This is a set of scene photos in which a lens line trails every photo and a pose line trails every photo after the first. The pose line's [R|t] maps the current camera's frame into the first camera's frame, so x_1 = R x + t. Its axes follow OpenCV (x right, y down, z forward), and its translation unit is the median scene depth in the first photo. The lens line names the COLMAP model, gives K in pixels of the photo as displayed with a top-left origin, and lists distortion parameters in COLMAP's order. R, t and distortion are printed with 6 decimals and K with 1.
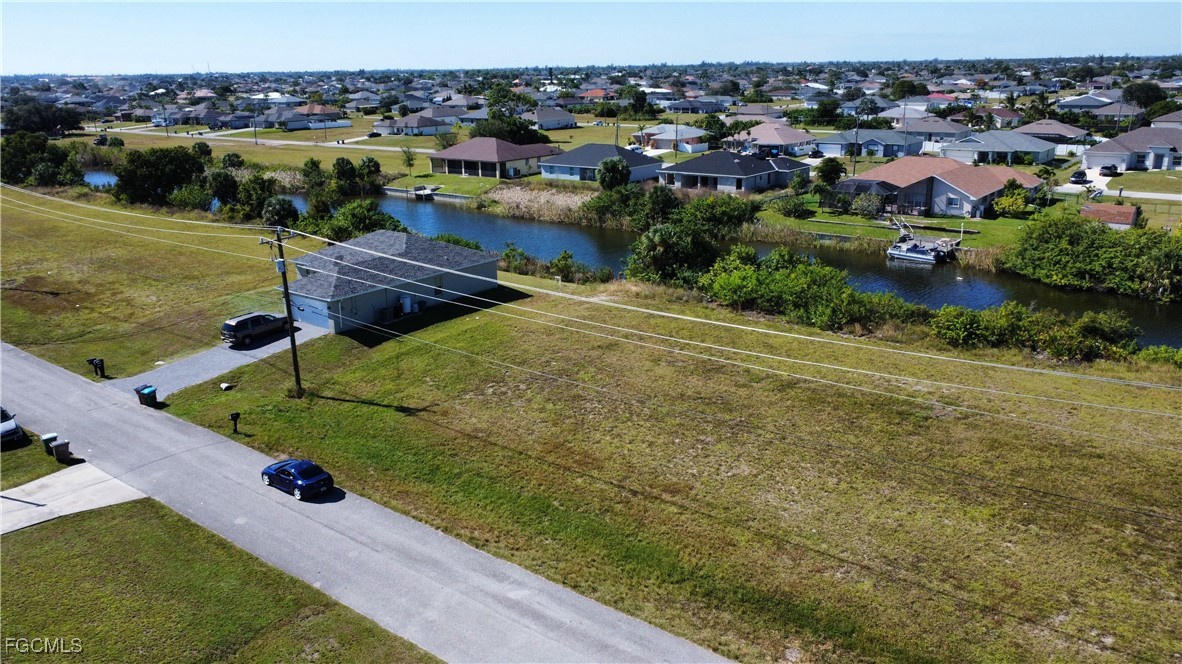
lens RADIAL K [[885.2, 0, 587.2], [0, 885.2, 323.2], [0, 0, 1]] dist [-0.000389, -0.002113]
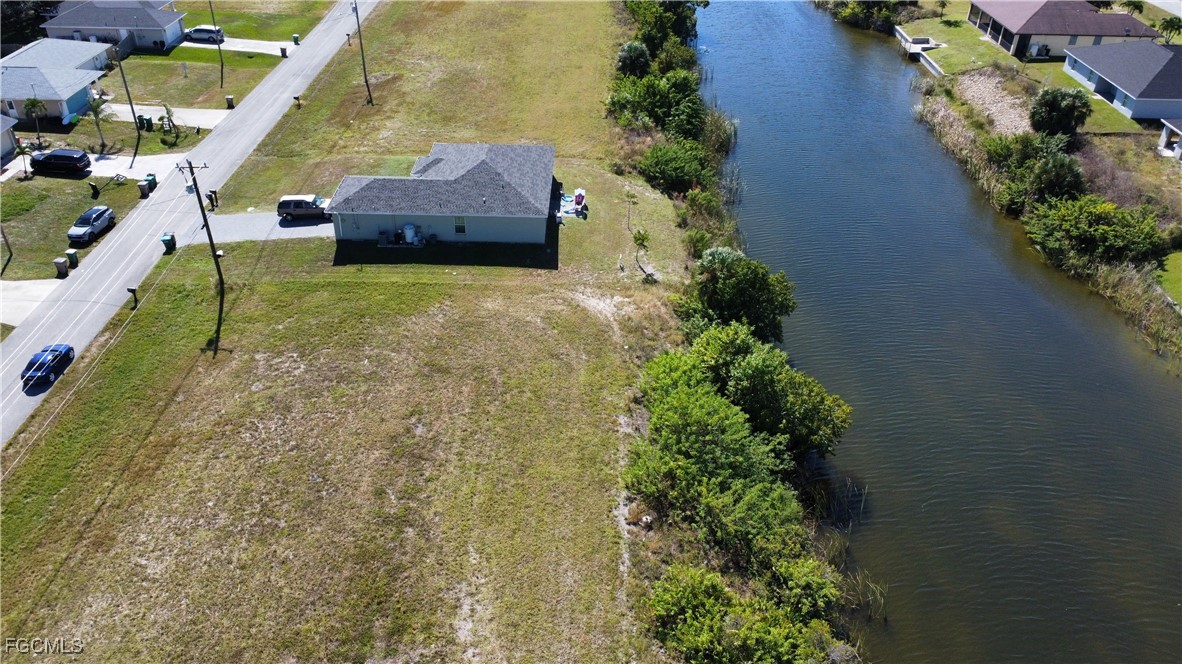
lens RADIAL K [[885.2, 0, 587.2], [0, 885.2, 323.2], [0, 0, 1]] dist [-0.000389, -0.002113]
pose [[0.604443, 0.463148, -0.648184, 0.715646], [-0.247719, 0.882573, 0.399624, -0.438437], [0.757155, -0.080982, 0.648196, 0.515035]]
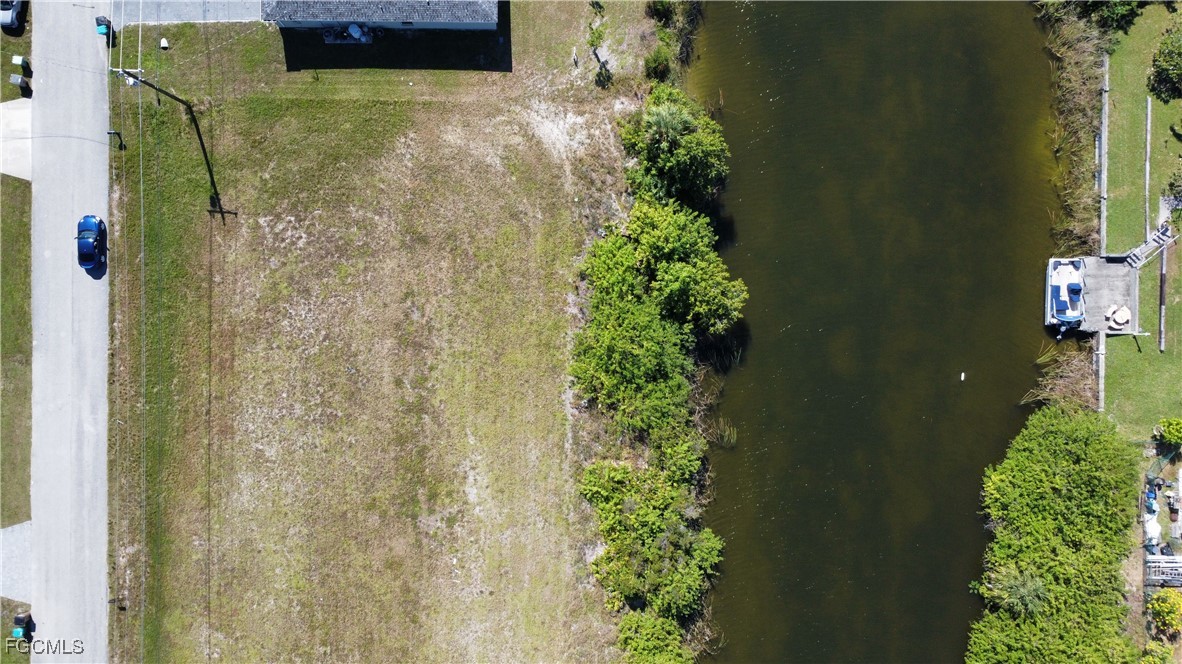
lens RADIAL K [[885.2, 0, 587.2], [0, 885.2, 323.2], [0, 0, 1]] dist [-0.000389, -0.002113]
pose [[0.610665, 0.791046, 0.036543, 0.201277], [-0.252194, 0.150528, 0.955897, -1.103712], [0.750658, -0.592949, 0.291419, 0.773886]]
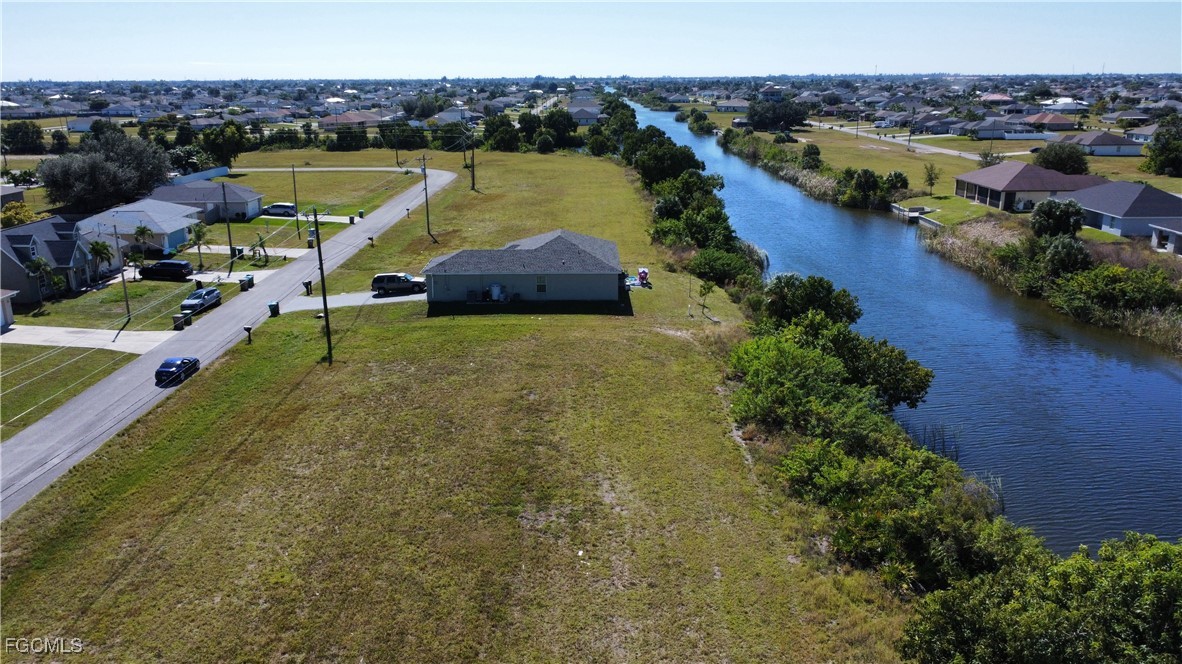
lens RADIAL K [[885.2, 0, 587.2], [0, 885.2, 323.2], [0, 0, 1]] dist [-0.000389, -0.002113]
pose [[0.618011, 0.223350, -0.753775, 0.820625], [-0.223768, 0.969111, 0.103691, -0.140780], [0.753651, 0.104589, 0.648900, 0.377180]]
